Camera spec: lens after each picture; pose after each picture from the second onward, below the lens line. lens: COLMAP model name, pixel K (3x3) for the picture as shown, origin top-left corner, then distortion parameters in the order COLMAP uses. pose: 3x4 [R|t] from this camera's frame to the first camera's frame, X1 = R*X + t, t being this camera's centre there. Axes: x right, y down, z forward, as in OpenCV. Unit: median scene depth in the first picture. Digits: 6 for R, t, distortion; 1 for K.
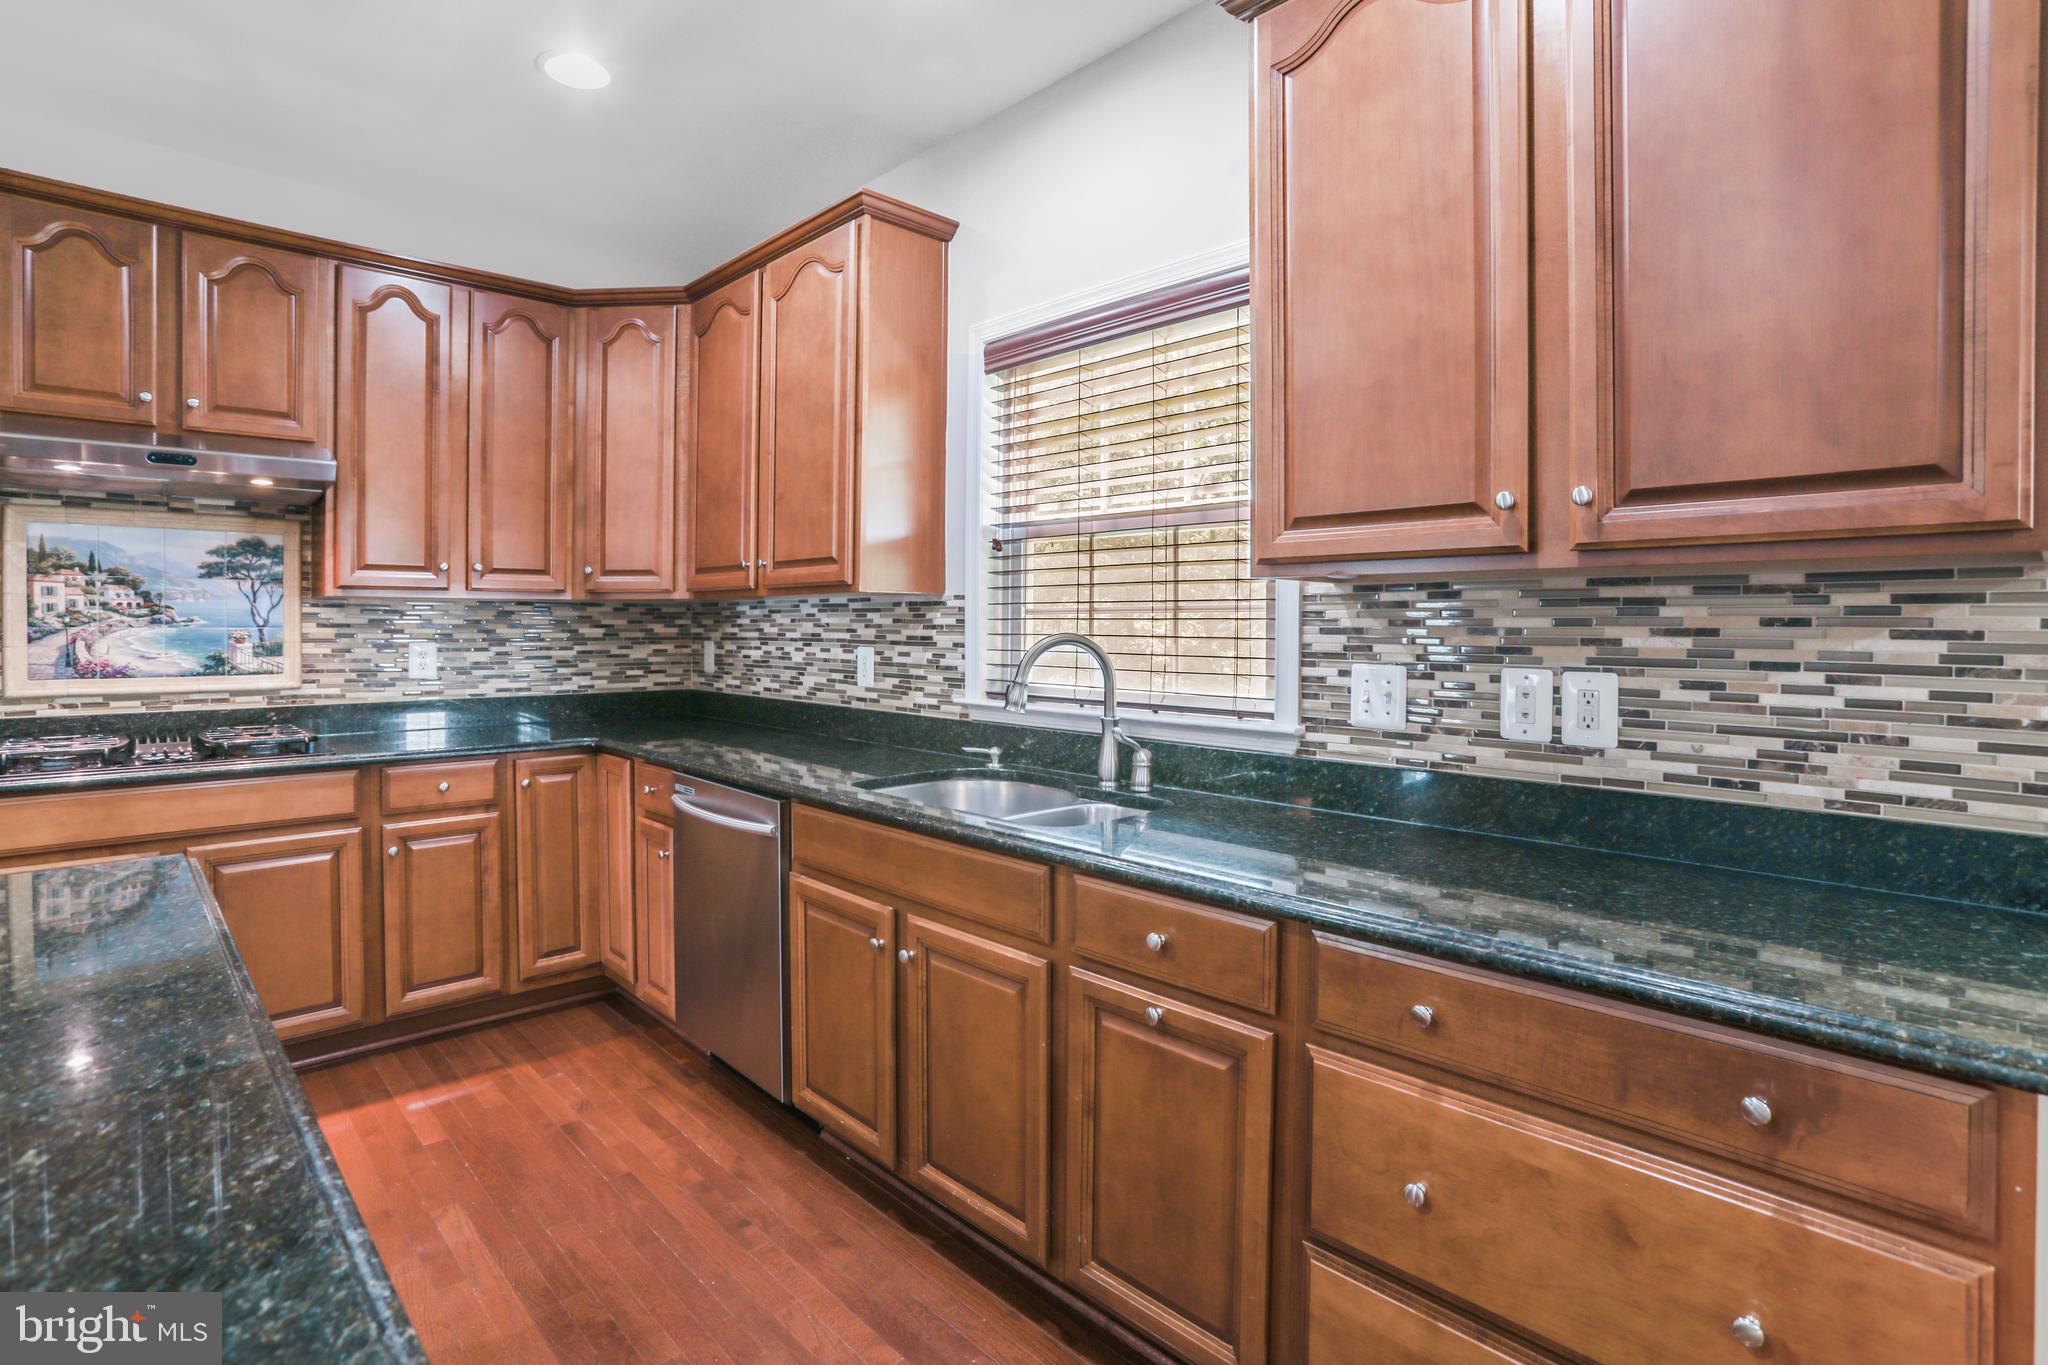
lens RADIAL K [[1013.0, 0, 993.9], [0, 1013.0, 631.8], [0, 0, 1]] dist [-0.061527, 0.028799]
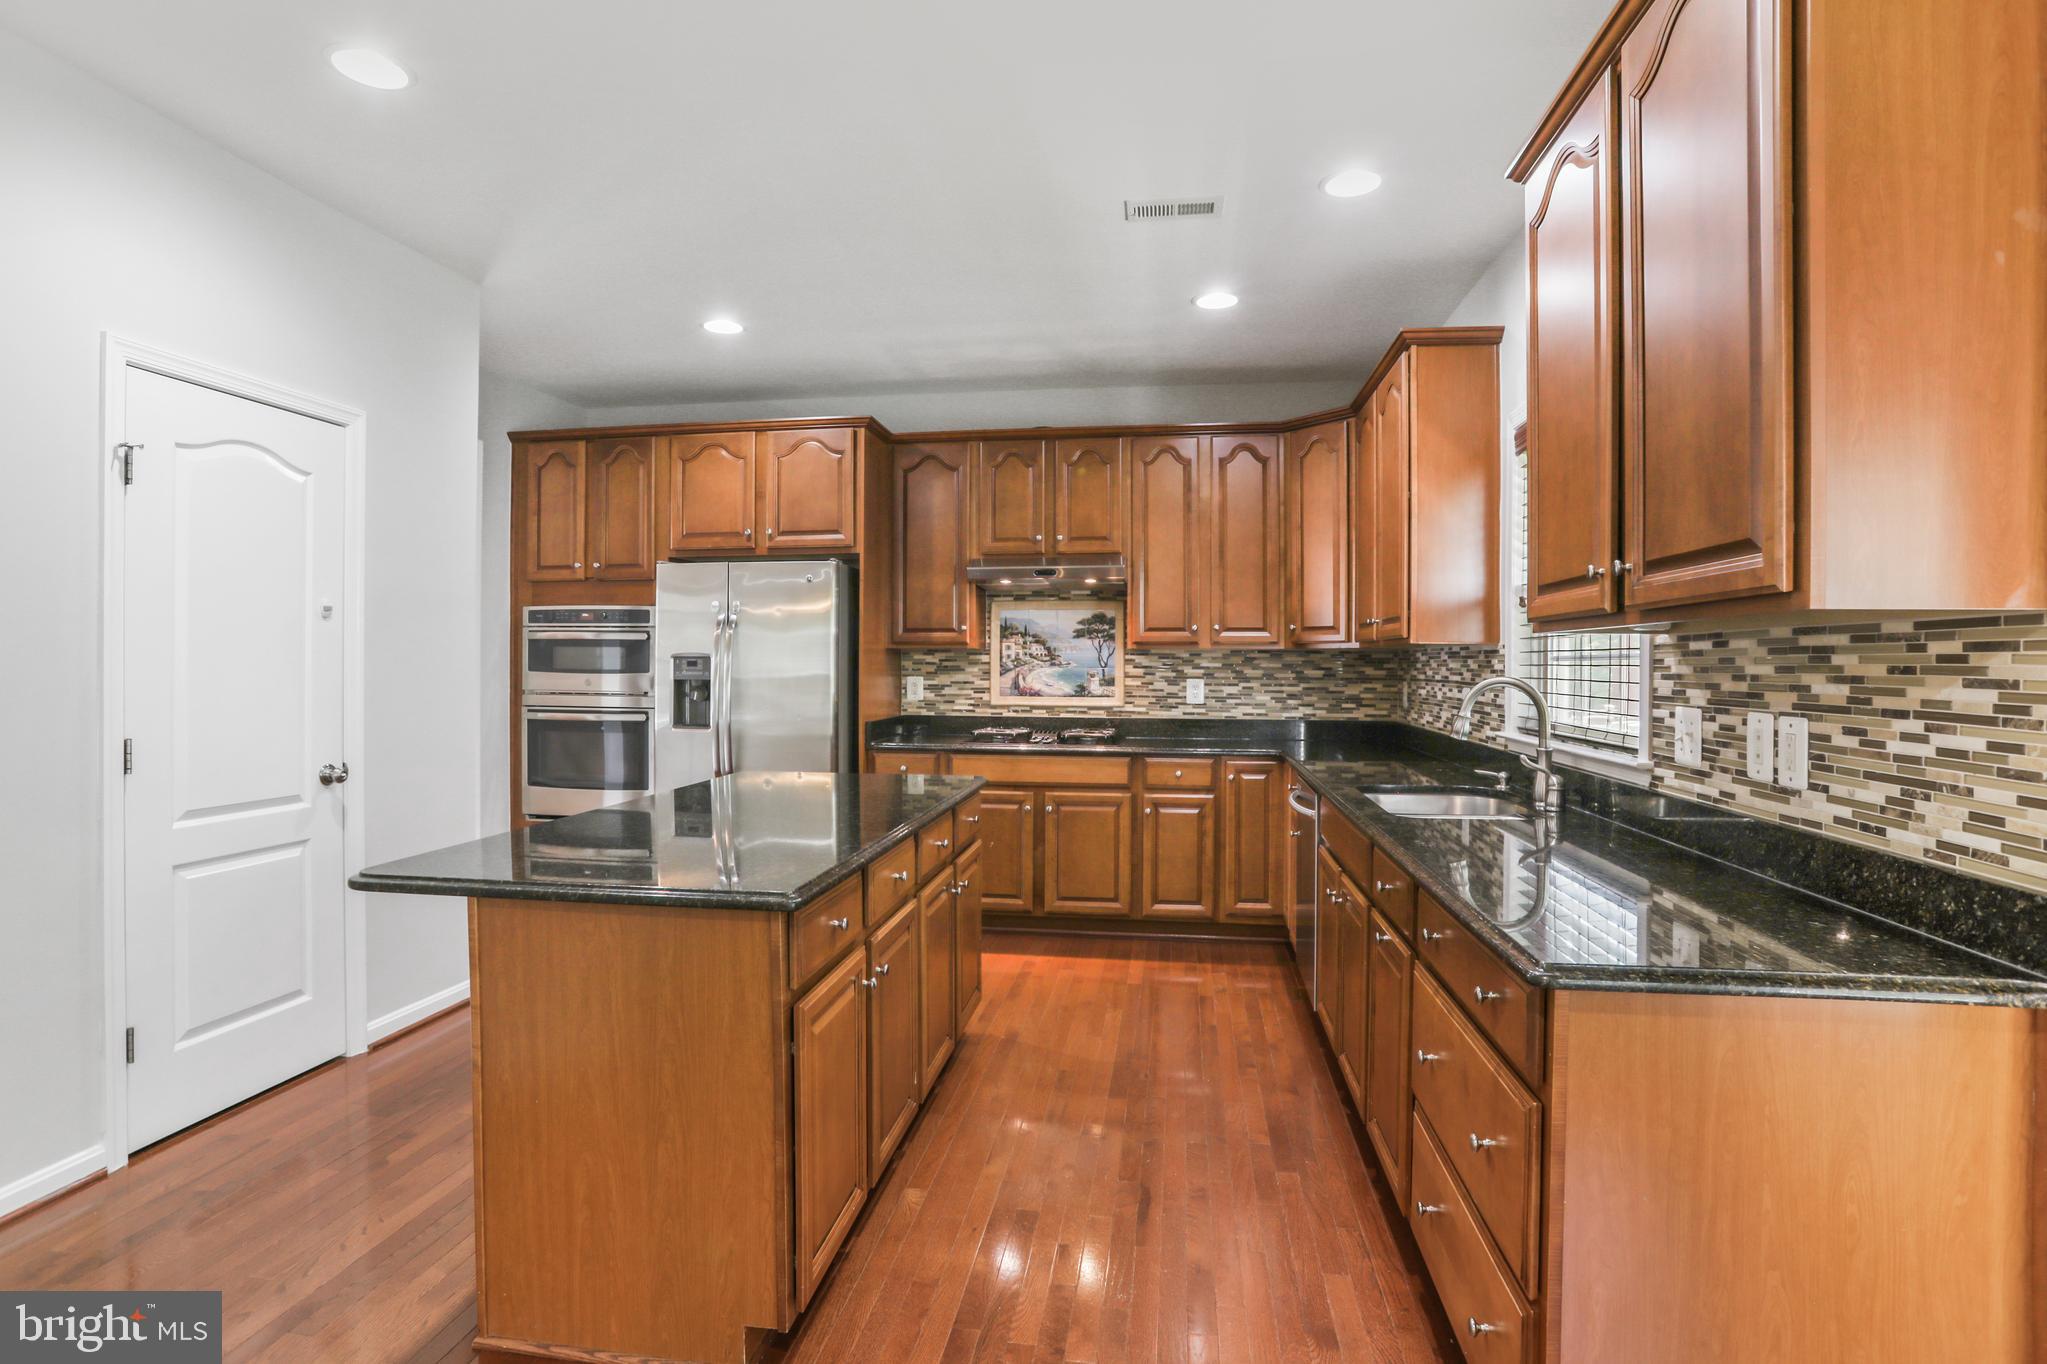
lens RADIAL K [[1012.5, 0, 1030.0], [0, 1012.5, 666.8], [0, 0, 1]] dist [-0.061527, 0.028799]
pose [[0.636041, 0.004269, -0.771643, 0.512531], [-0.010485, 0.999940, -0.003111, -0.000454], [0.771584, 0.010070, 0.636048, -0.166113]]
